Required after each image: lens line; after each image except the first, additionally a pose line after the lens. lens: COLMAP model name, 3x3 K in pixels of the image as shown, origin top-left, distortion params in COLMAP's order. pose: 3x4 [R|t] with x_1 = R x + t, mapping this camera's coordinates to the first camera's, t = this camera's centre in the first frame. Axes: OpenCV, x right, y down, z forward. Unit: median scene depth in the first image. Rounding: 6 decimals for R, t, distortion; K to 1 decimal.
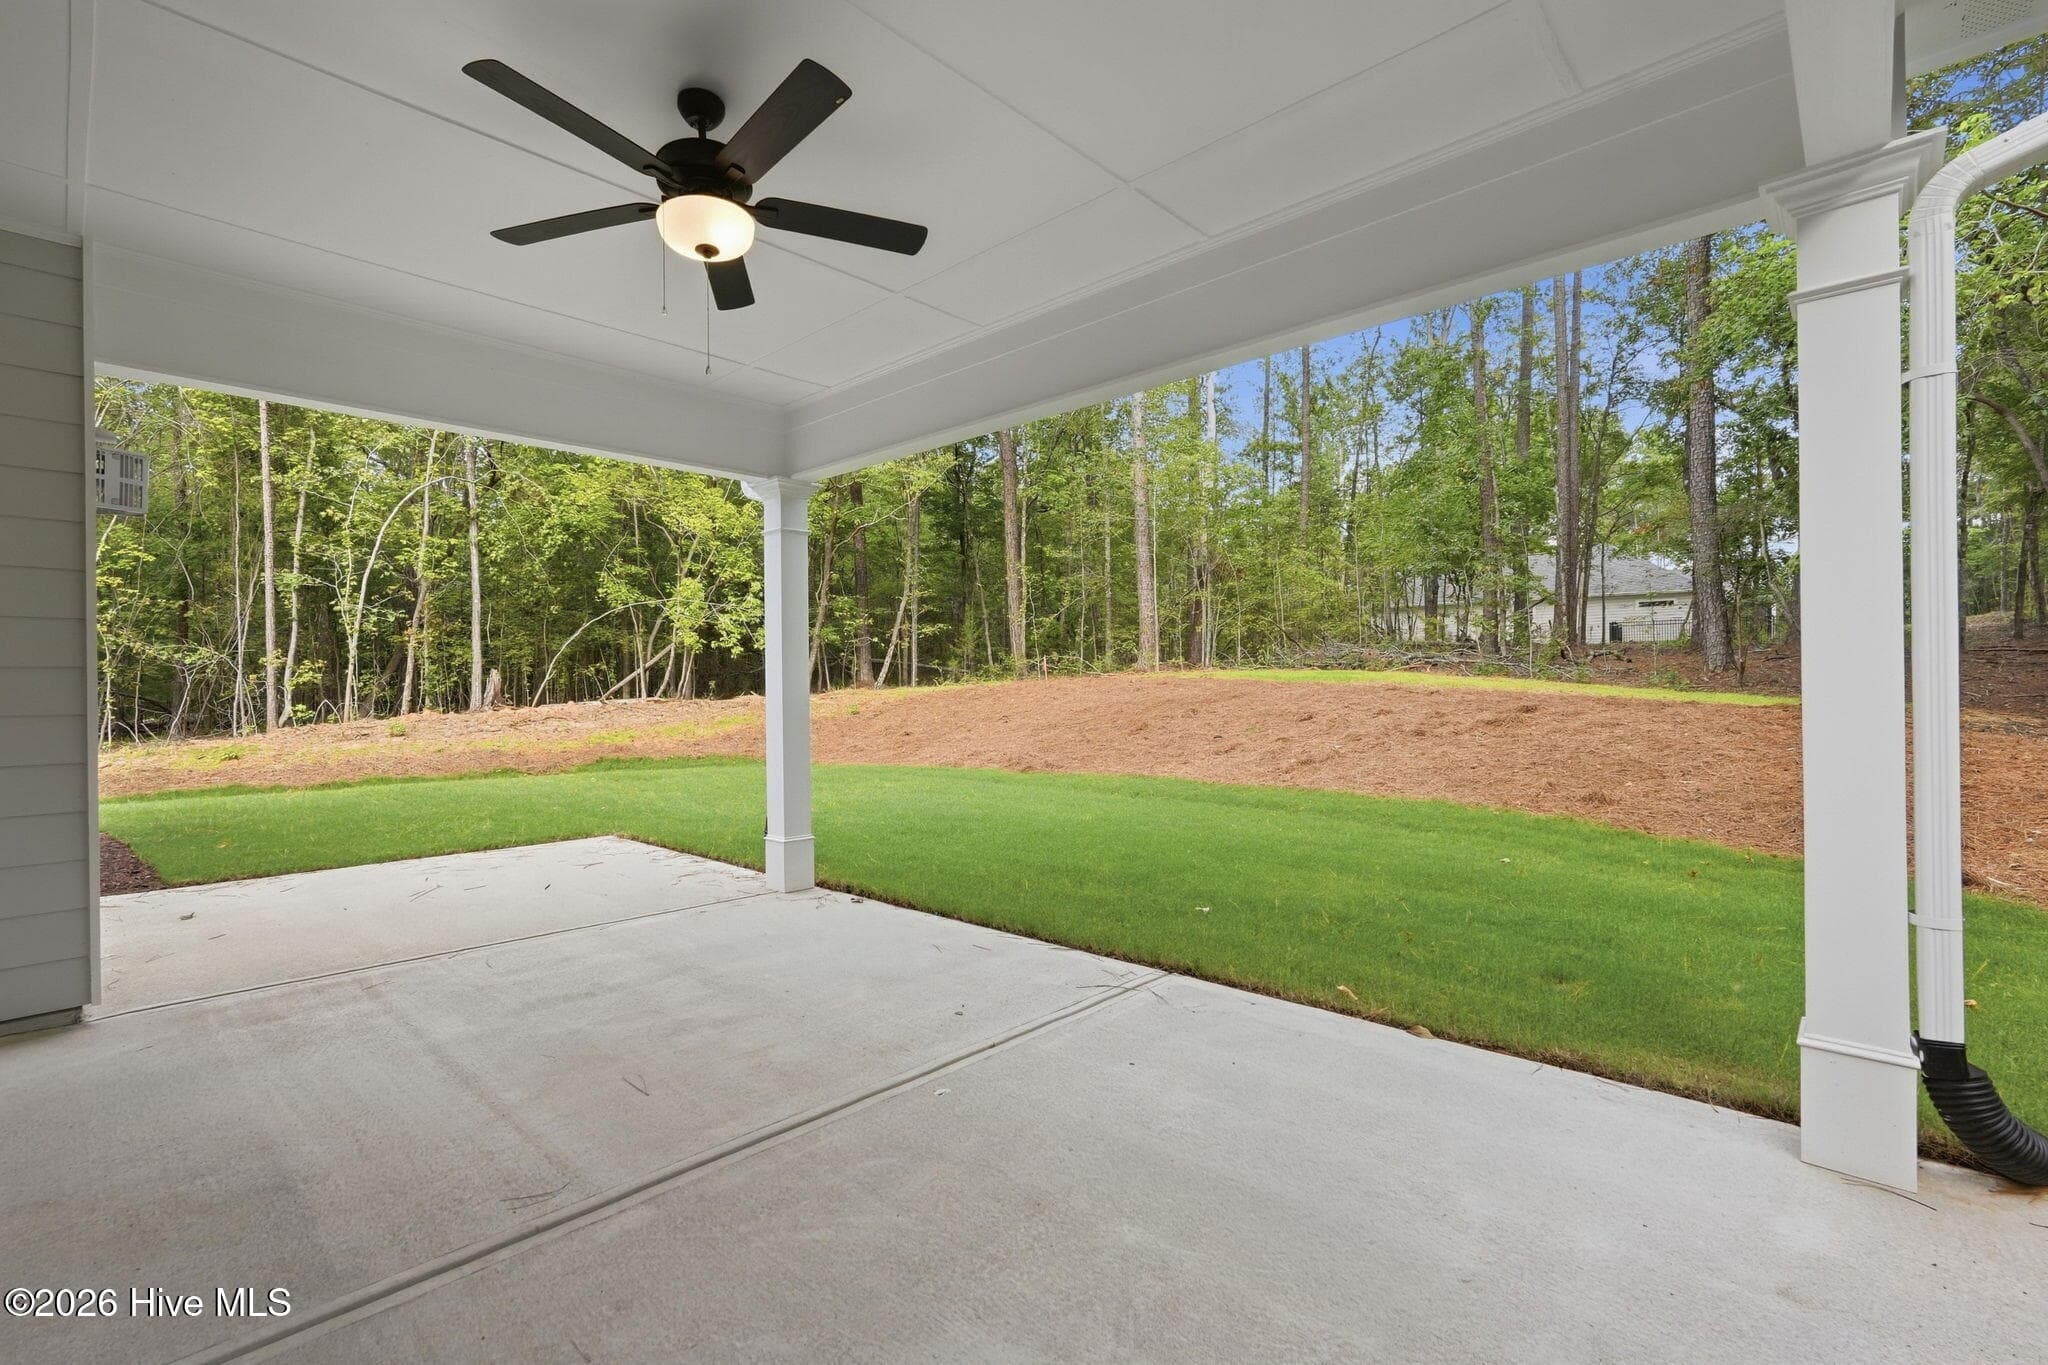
lens RADIAL K [[898.9, 0, 1026.7], [0, 898.9, 689.8], [0, 0, 1]] dist [-0.001254, 0.000076]
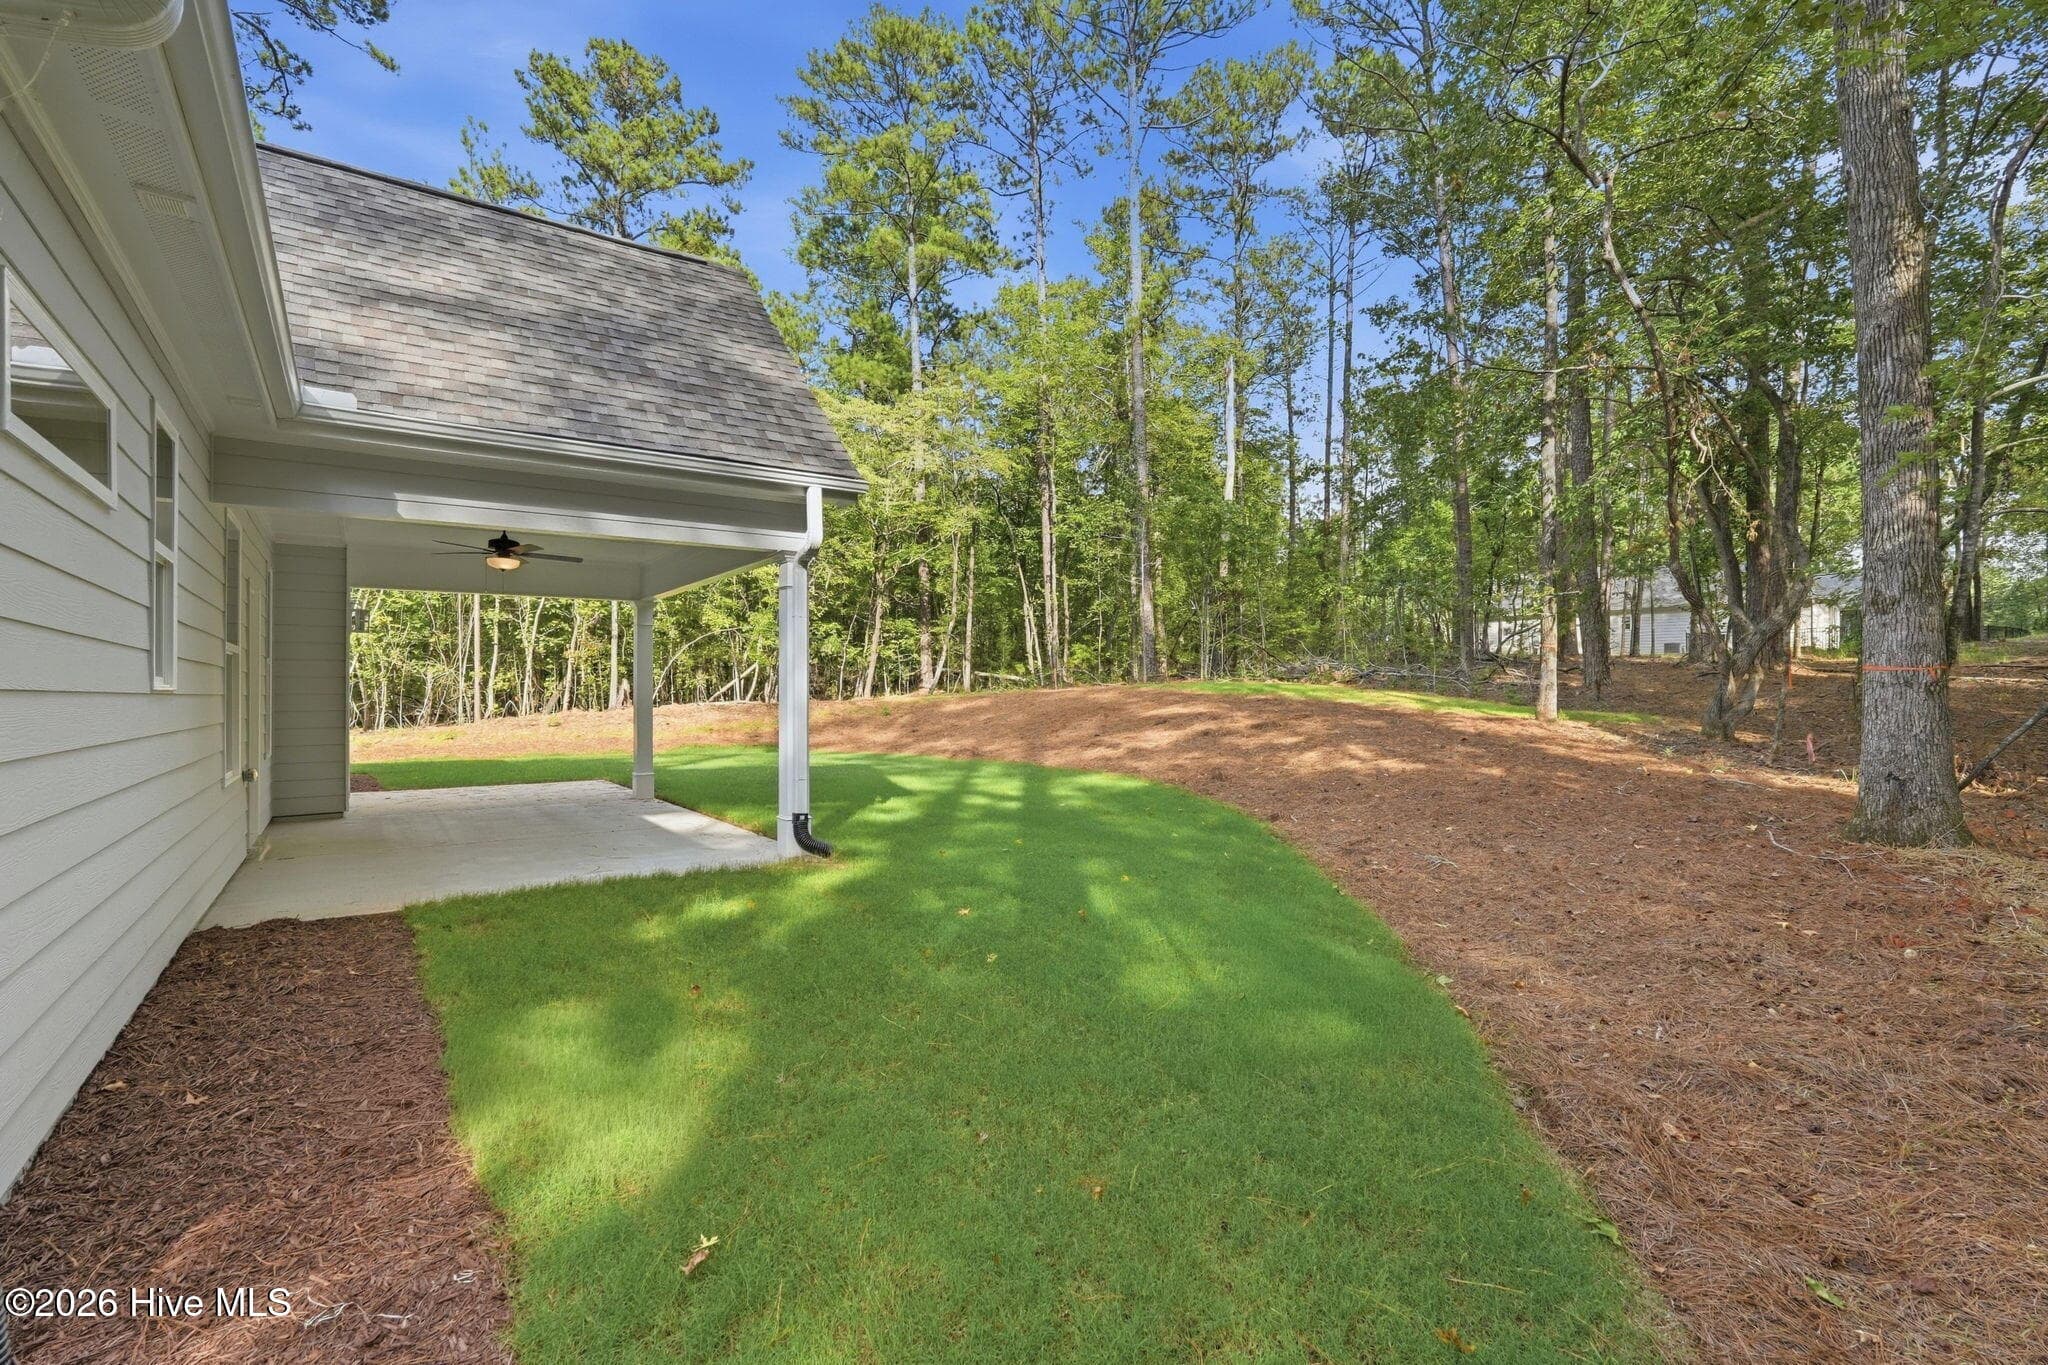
lens RADIAL K [[937.7, 0, 1024.0], [0, 937.7, 682.5], [0, 0, 1]] dist [-0.003440, -0.000246]
pose [[0.977465, 0.008113, -0.210941, 0.322013], [-0.009269, 0.999947, -0.004492, -0.019180], [0.210894, 0.006346, 0.977488, -0.276238]]
